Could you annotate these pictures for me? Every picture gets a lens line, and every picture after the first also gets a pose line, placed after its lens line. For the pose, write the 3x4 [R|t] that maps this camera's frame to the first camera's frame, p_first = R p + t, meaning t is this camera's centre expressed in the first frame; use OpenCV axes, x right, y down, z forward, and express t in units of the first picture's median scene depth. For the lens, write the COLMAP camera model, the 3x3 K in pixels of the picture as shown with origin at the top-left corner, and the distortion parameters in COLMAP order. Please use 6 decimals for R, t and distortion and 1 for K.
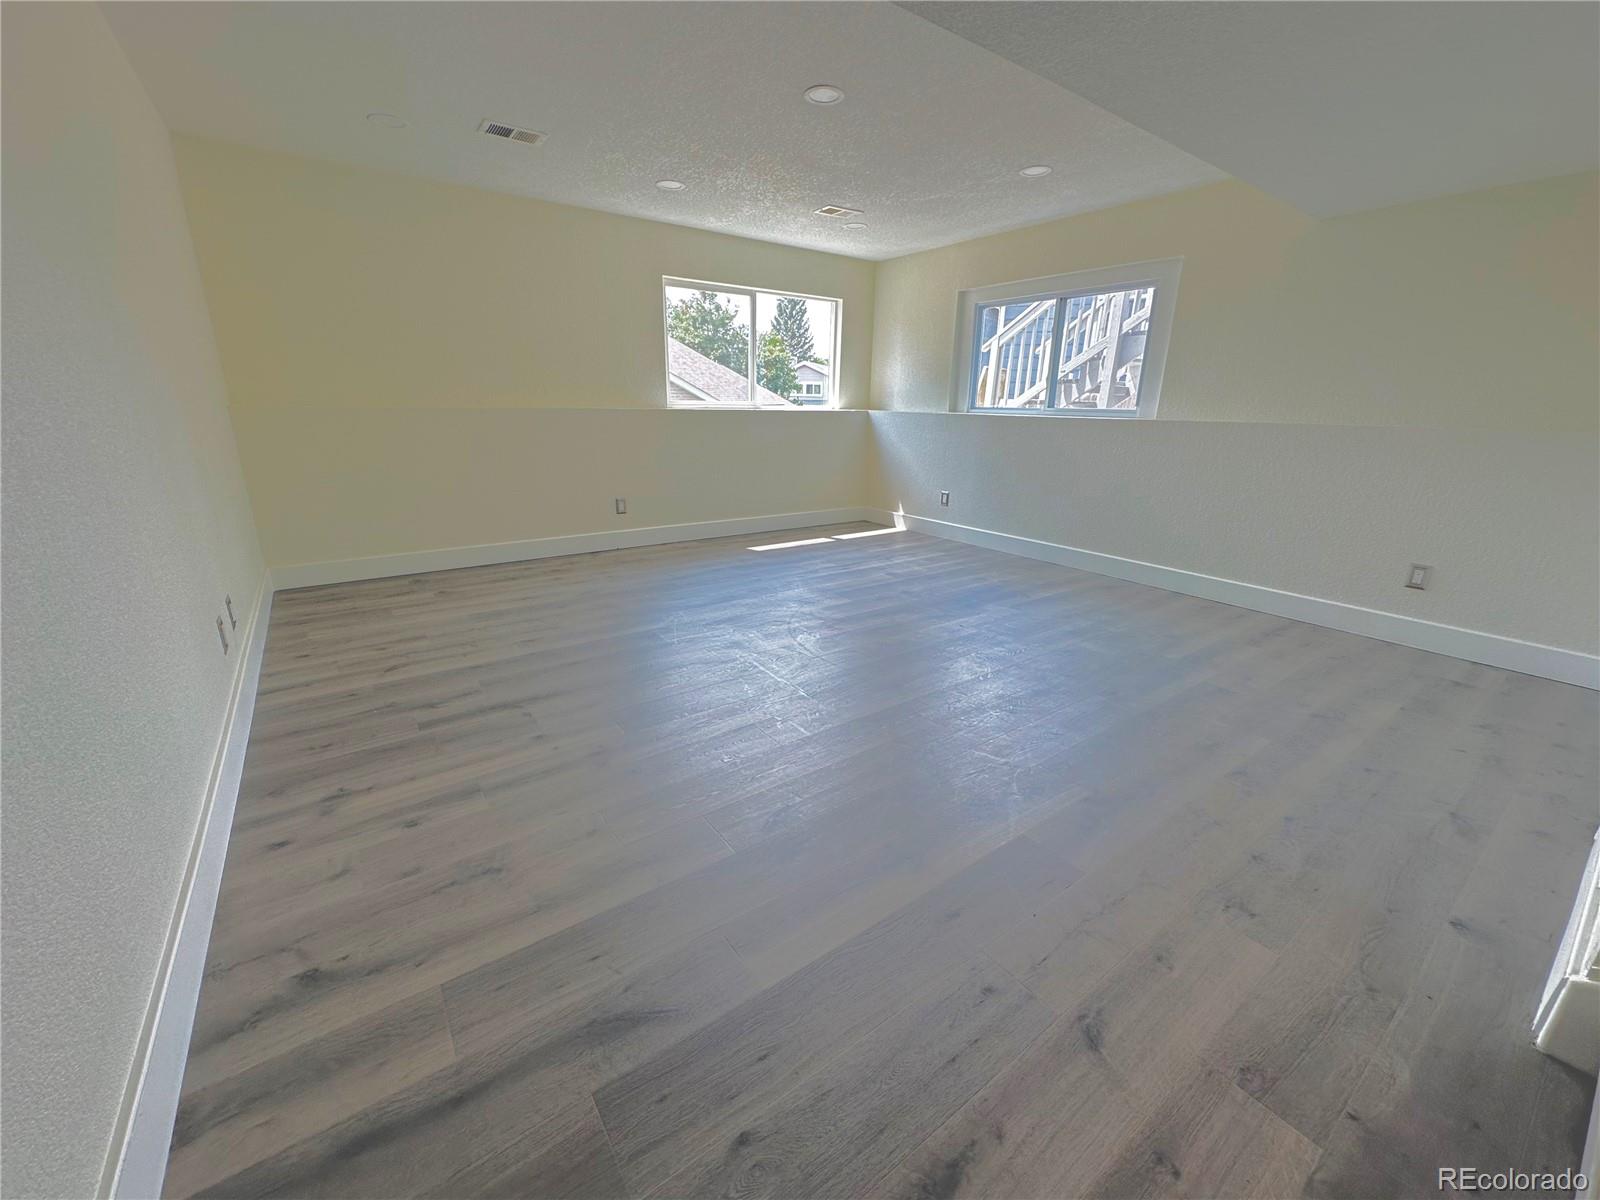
lens RADIAL K [[641.5, 0, 798.9], [0, 641.5, 602.0], [0, 0, 1]] dist [-0.002067, 0.000526]
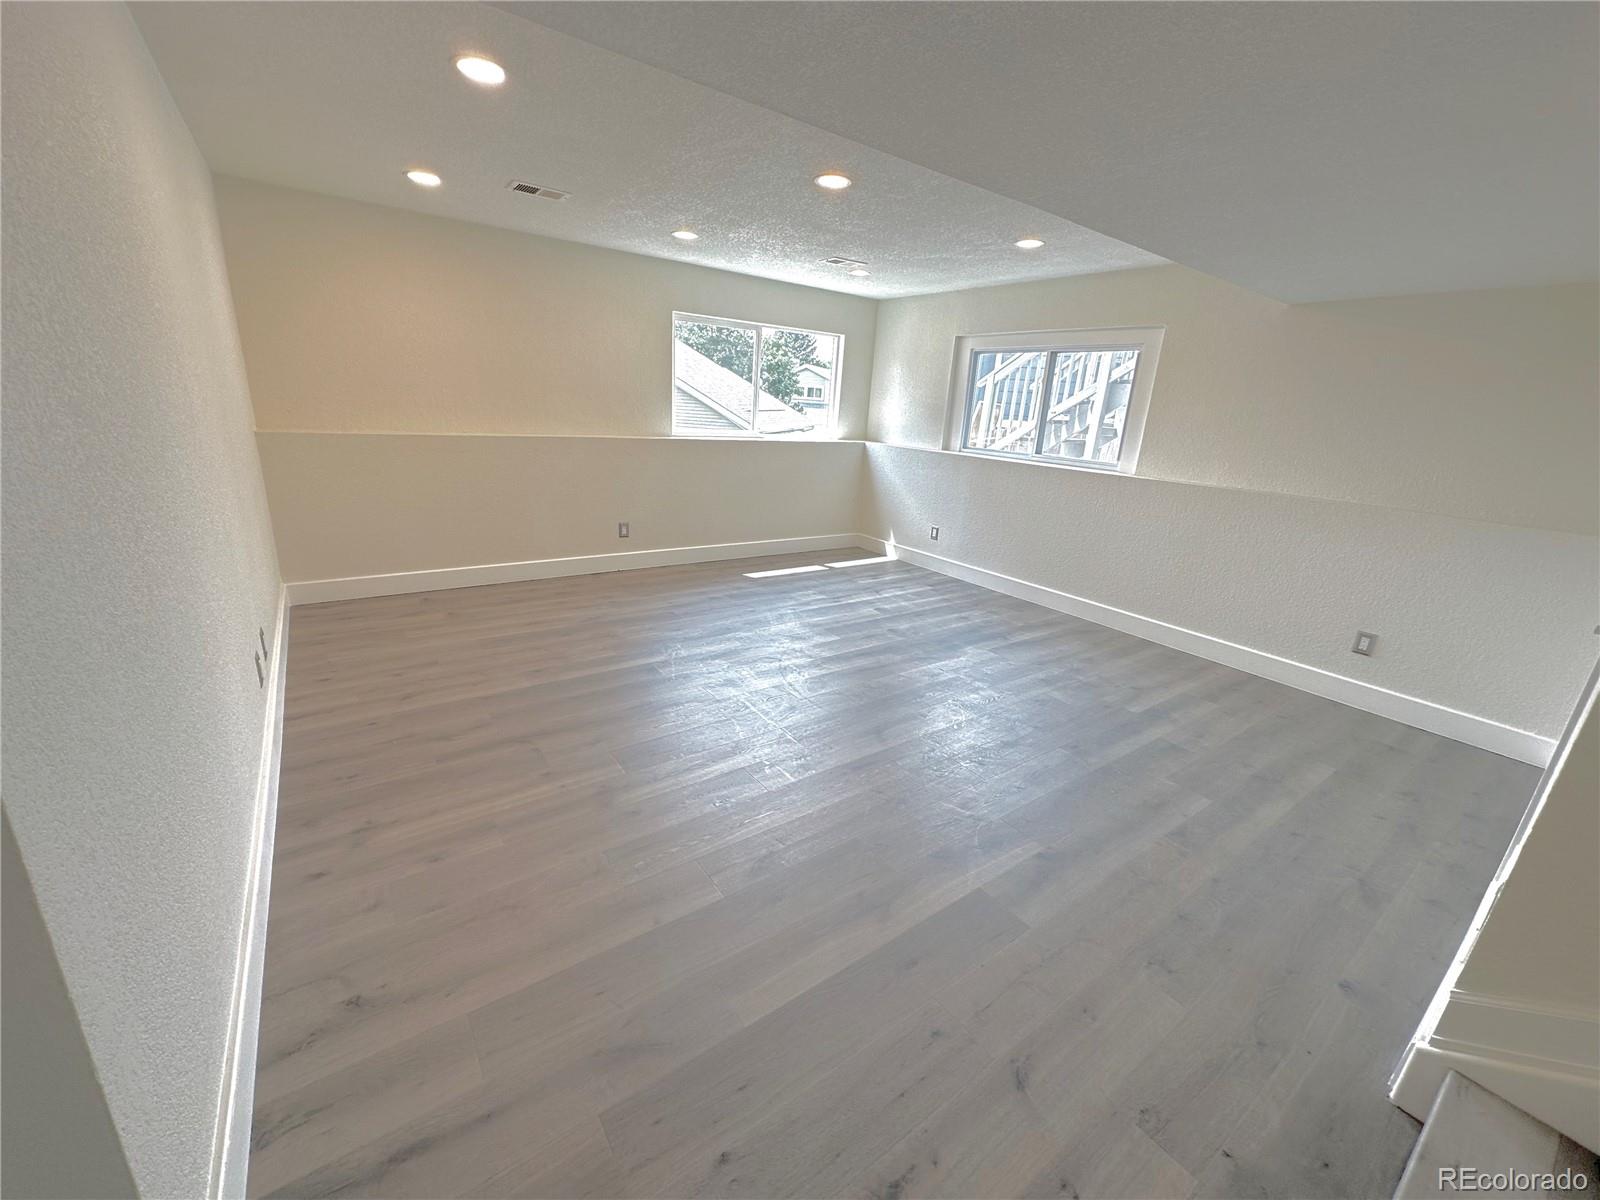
lens RADIAL K [[641.5, 0, 798.6], [0, 641.5, 601.4], [0, 0, 1]] dist [-0.002067, 0.000526]
pose [[0.999125, 0.040419, 0.010778, -0.000677], [-0.040413, 0.999183, -0.000728, -0.098288], [-0.010798, 0.000292, 0.999942, -0.096114]]
